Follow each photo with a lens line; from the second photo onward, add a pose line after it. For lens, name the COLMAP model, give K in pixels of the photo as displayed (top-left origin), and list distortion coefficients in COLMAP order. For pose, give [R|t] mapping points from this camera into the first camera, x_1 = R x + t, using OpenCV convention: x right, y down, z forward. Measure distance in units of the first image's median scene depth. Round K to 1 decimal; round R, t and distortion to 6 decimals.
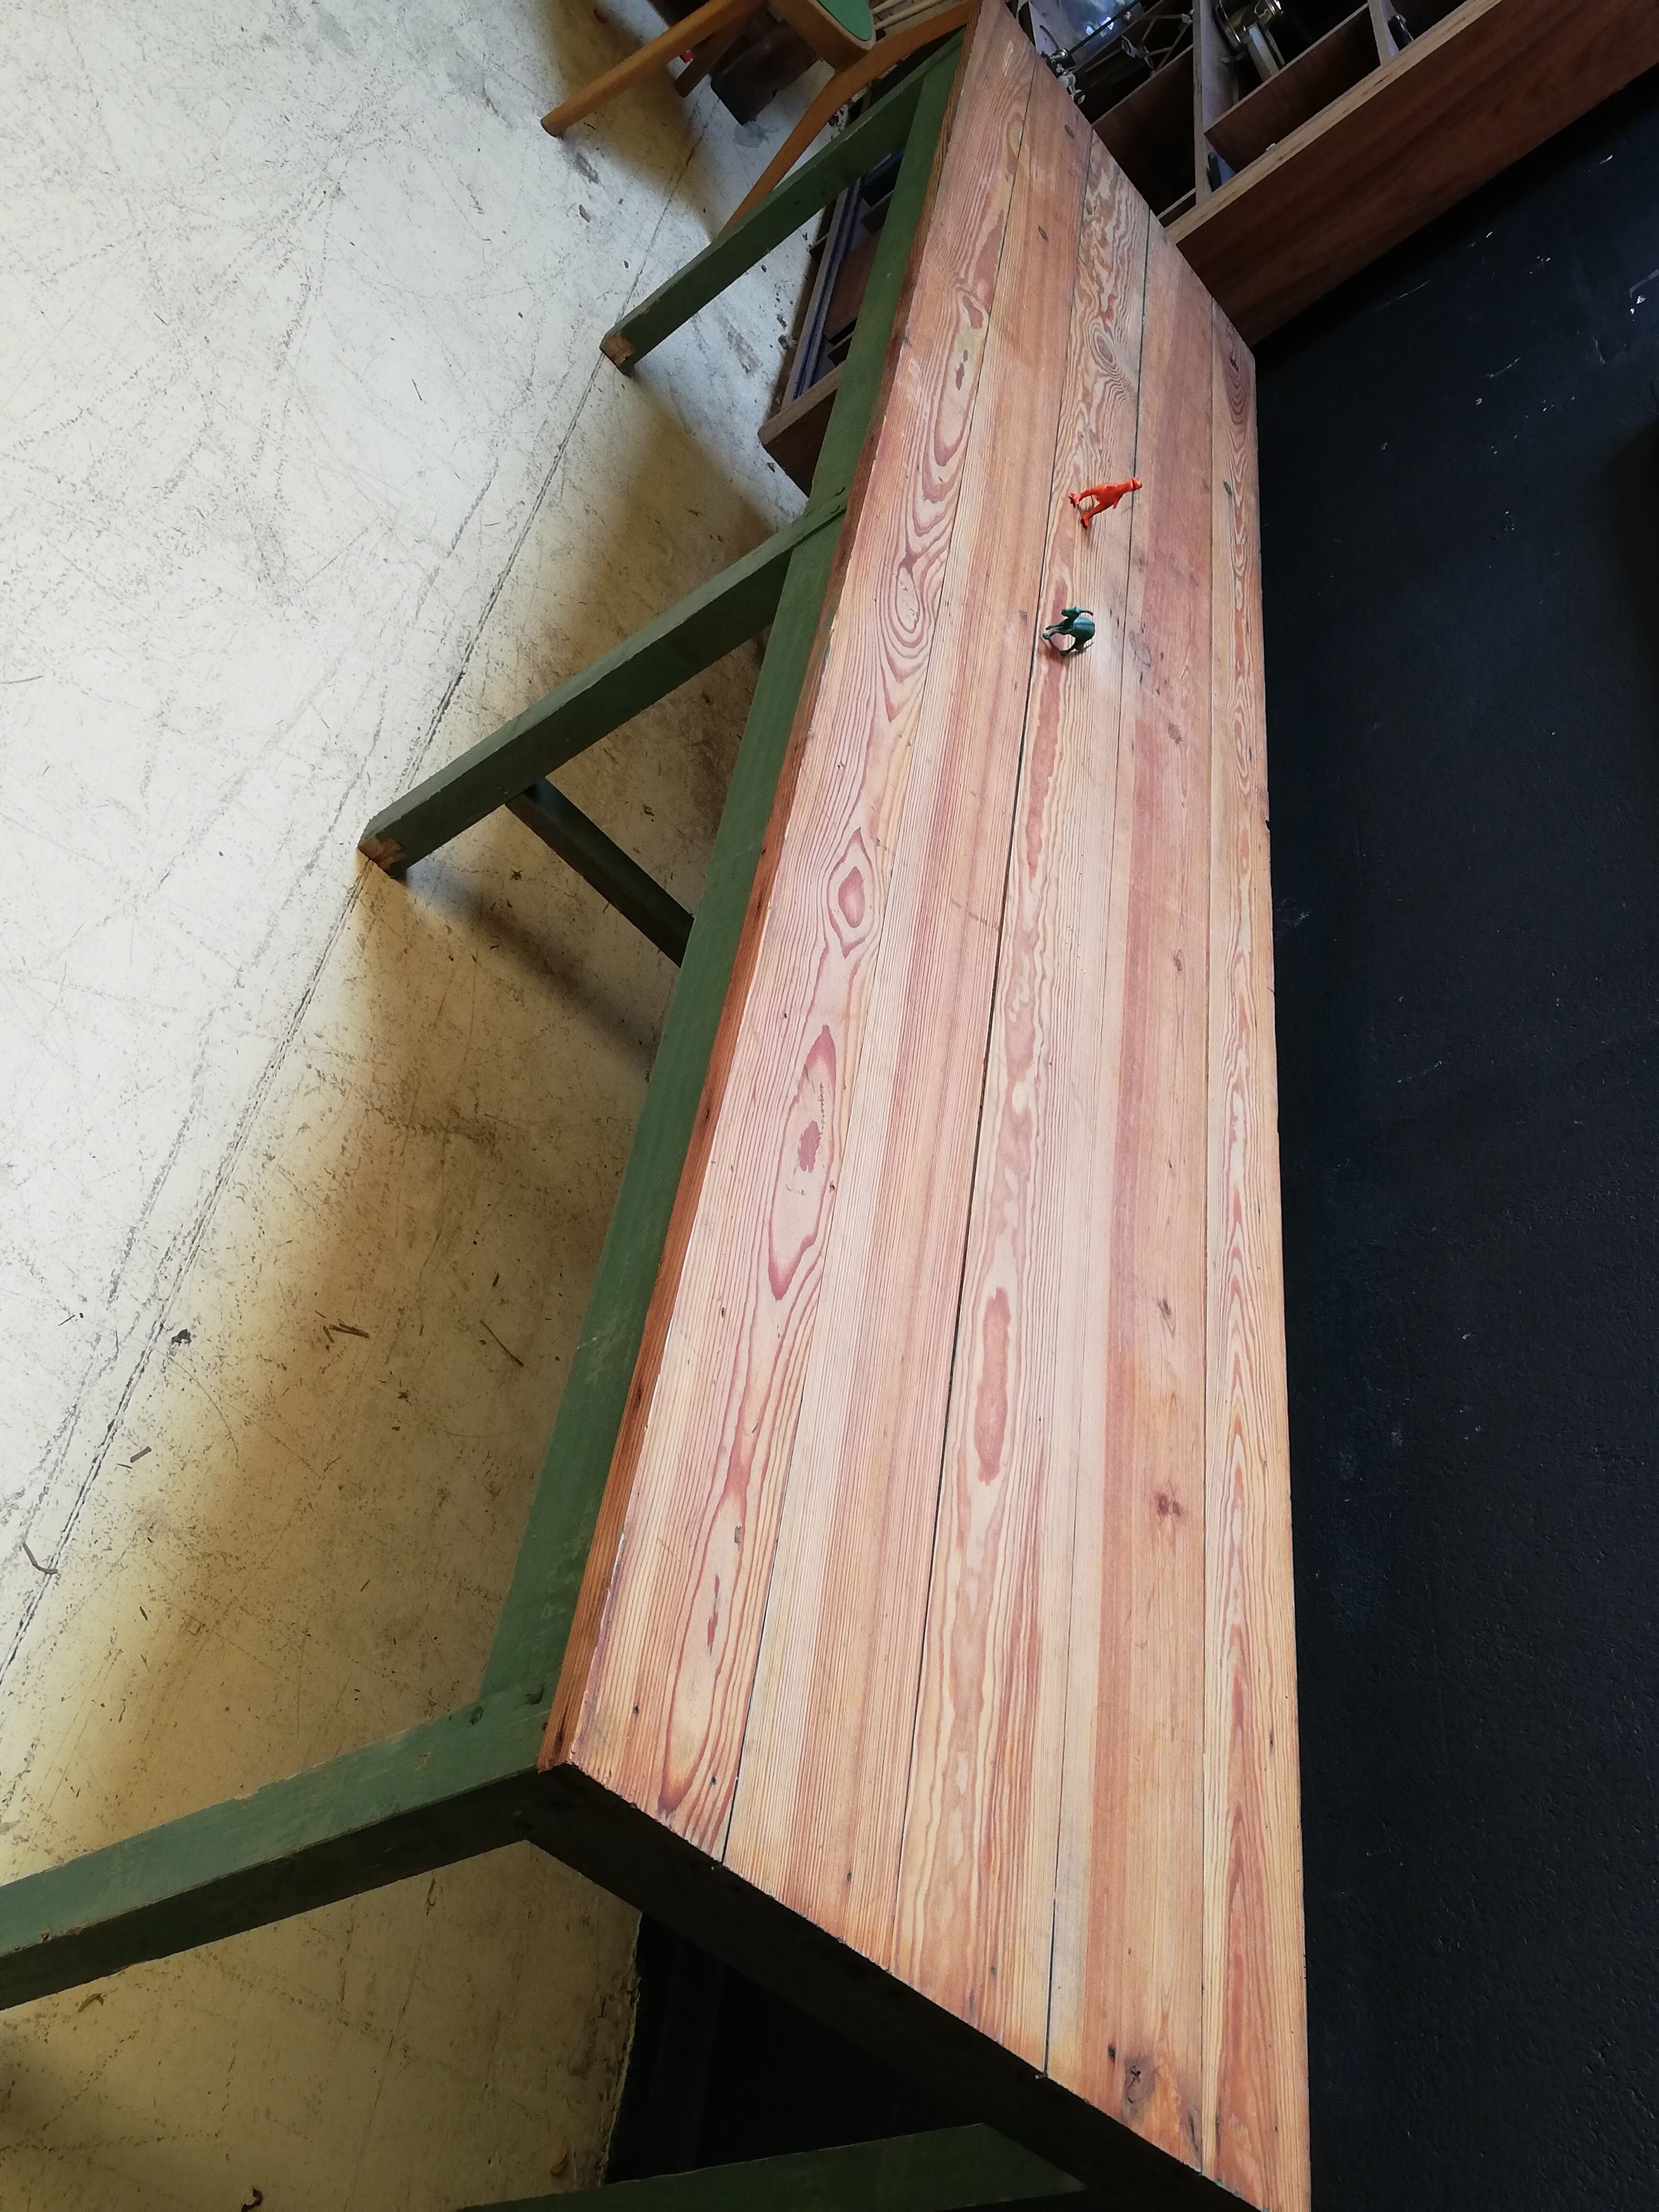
lens RADIAL K [[2085.4, 0, 829.5], [0, 2085.4, 1106.0], [0, 0, 1]] dist [0.111604, -0.298467]
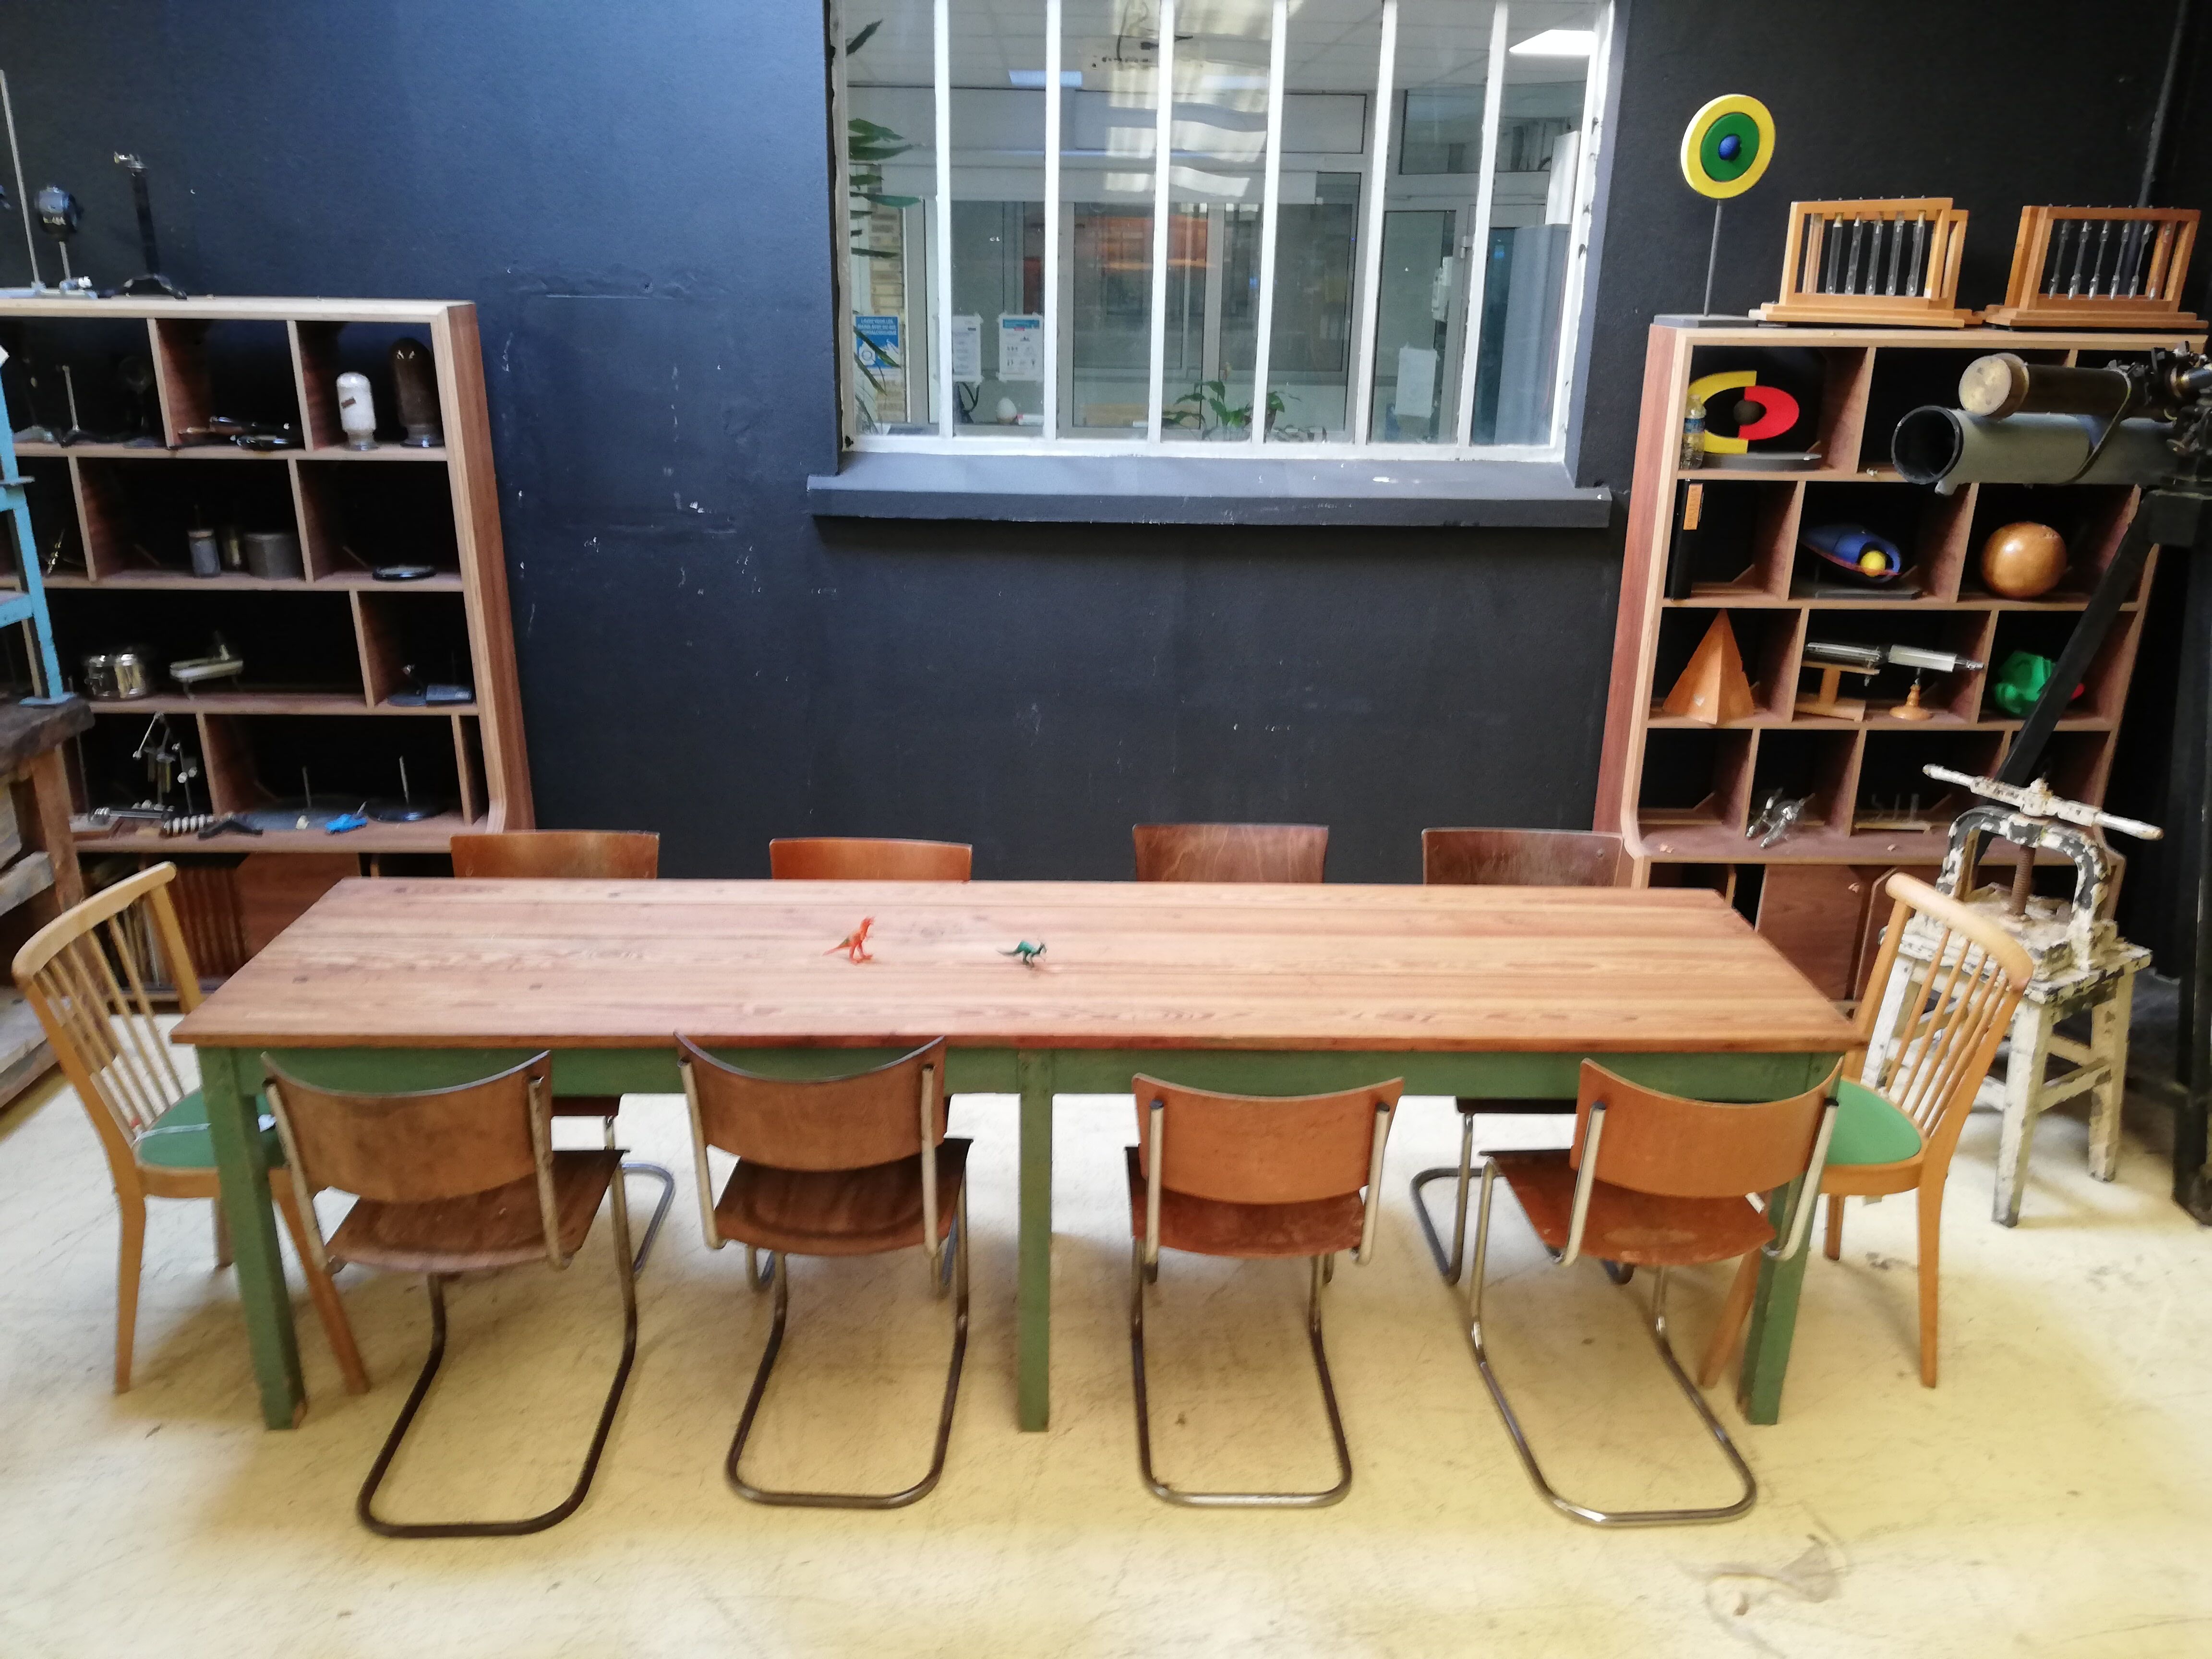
lens RADIAL K [[1653.7, 0, 1106.0], [0, 1653.7, 829.5], [0, 0, 1]] dist [0.088150, -0.164318]
pose [[-0.131963, -0.923947, 0.359038, -0.315718], [0.673610, 0.182138, 0.716293, -1.277818], [-0.727211, 0.336376, 0.598344, 0.095453]]
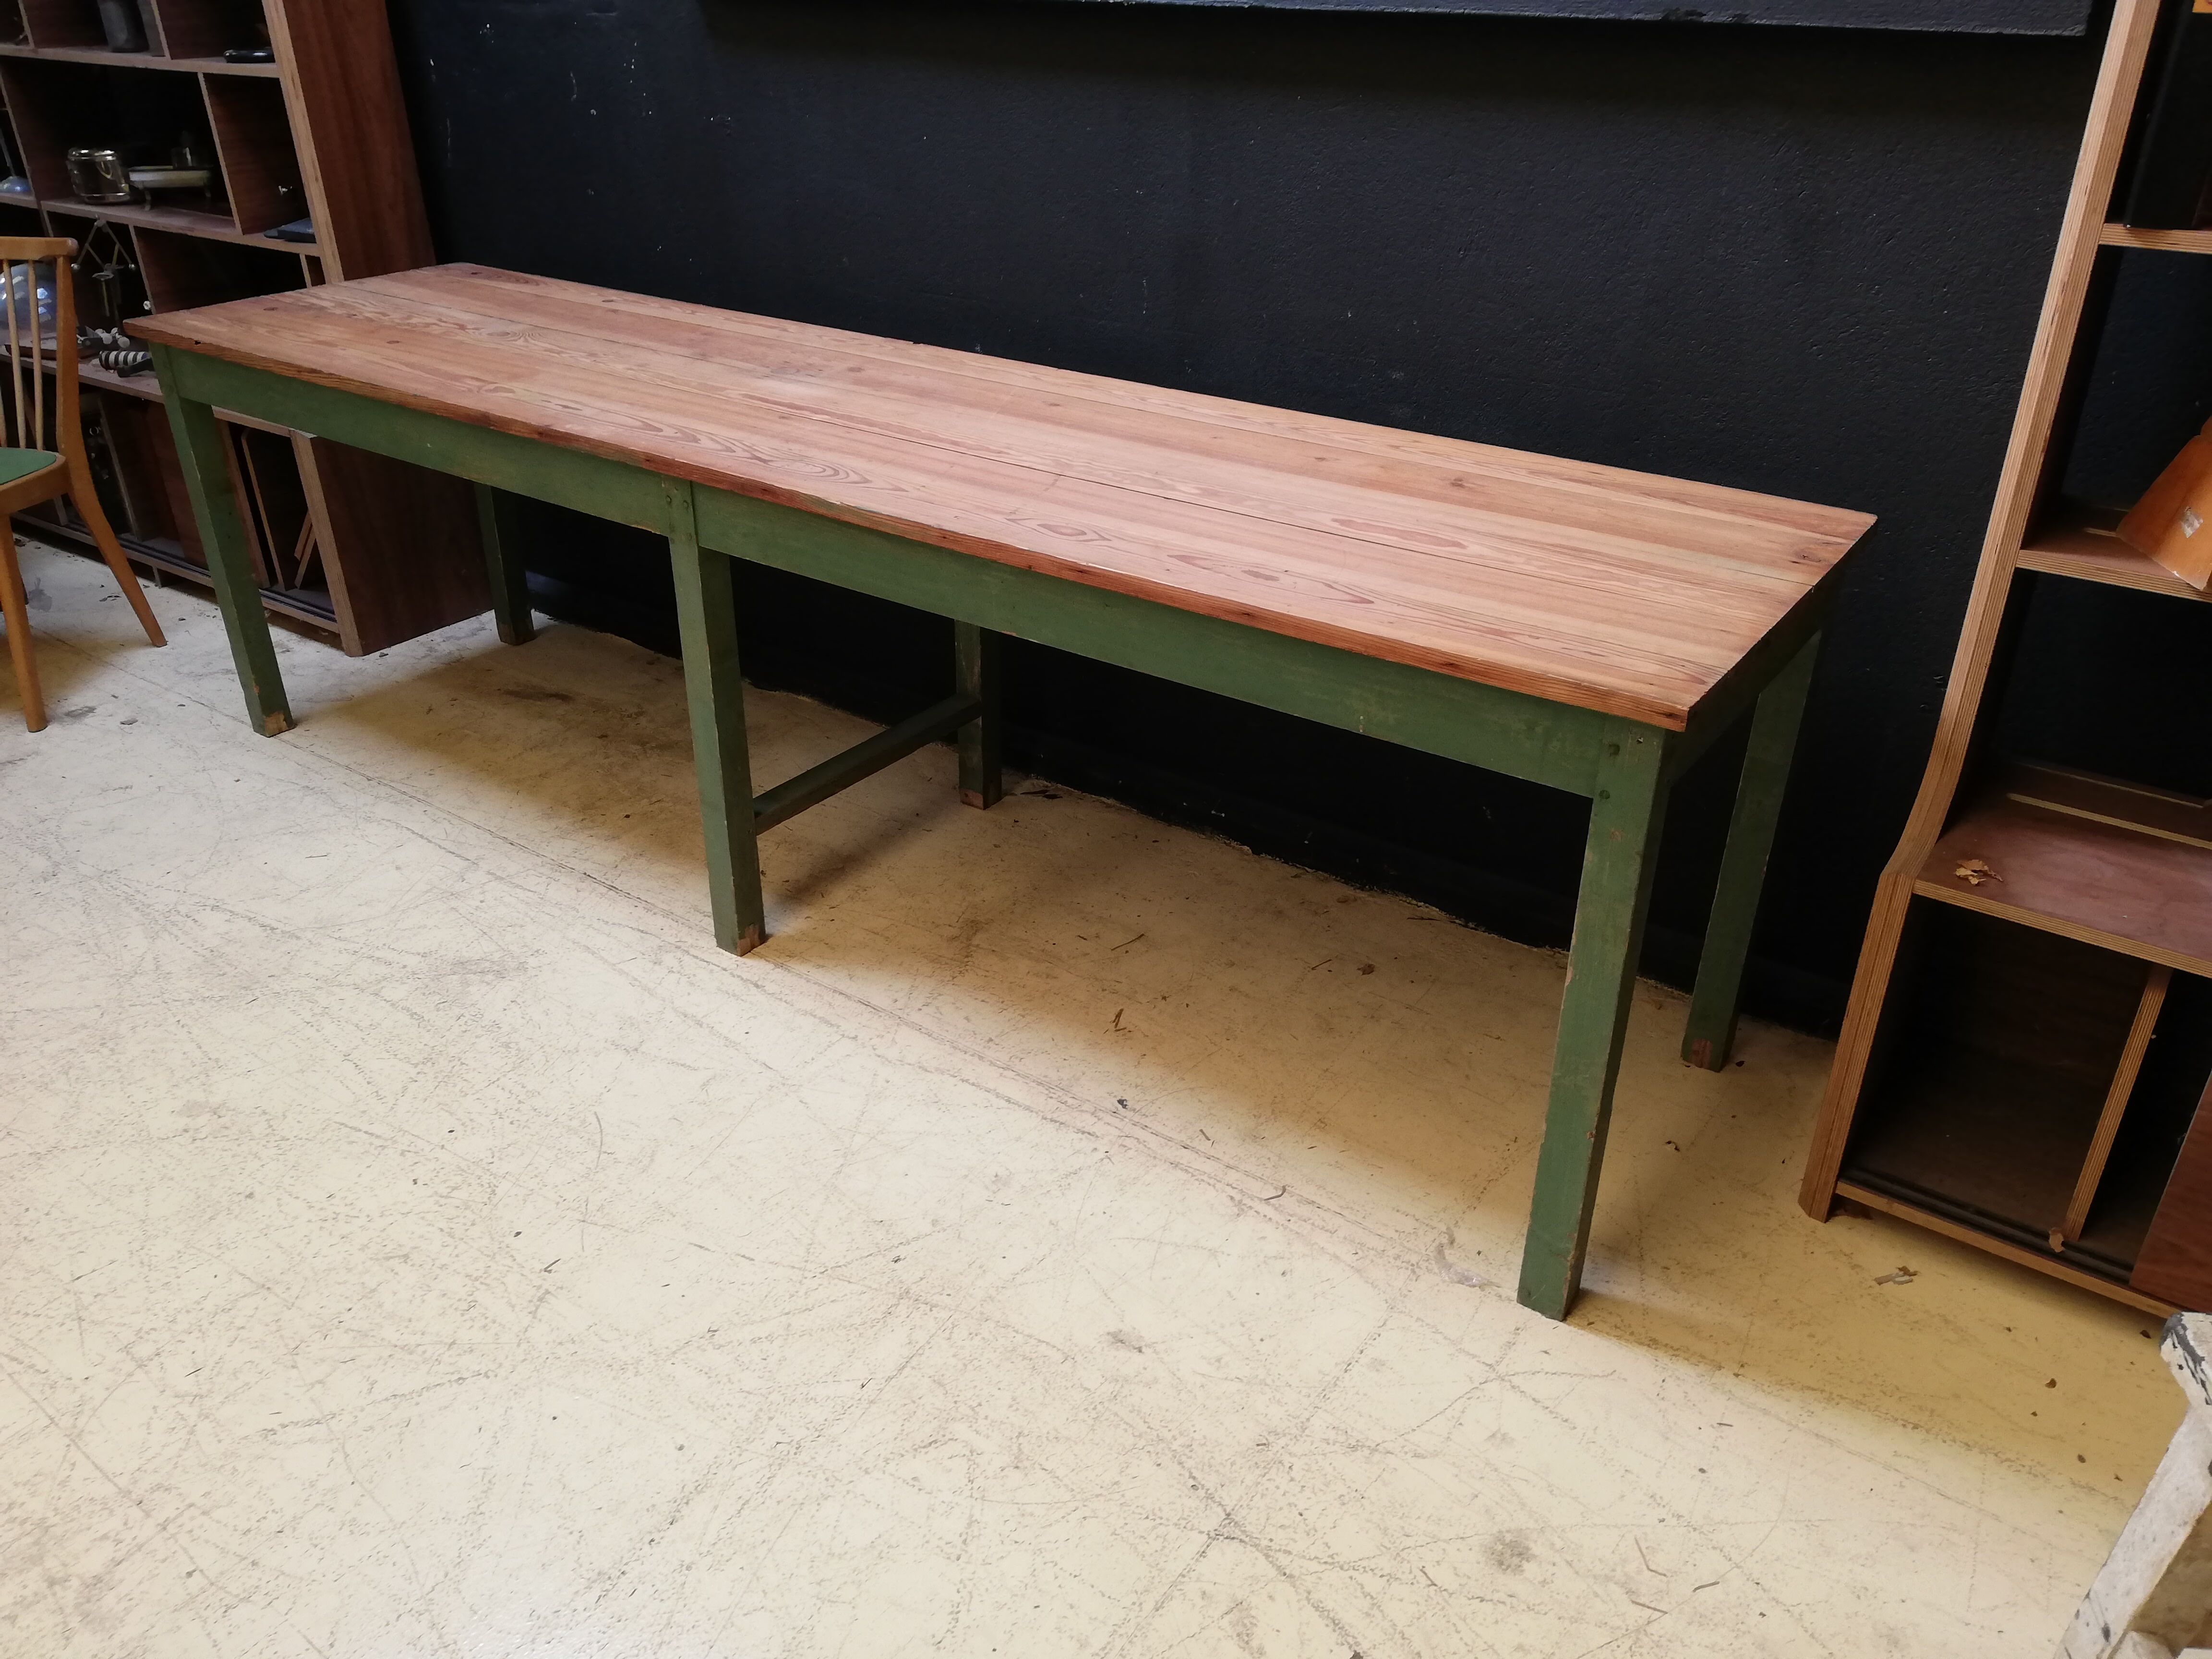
lens RADIAL K [[1653.7, 0, 1106.0], [0, 1653.7, 829.5], [0, 0, 1]] dist [0.088150, -0.164318]
pose [[0.273162, -0.948519, 0.160293, -0.307846], [0.914398, 0.307775, 0.262965, -0.259669], [-0.298762, 0.074739, 0.951397, -0.114739]]
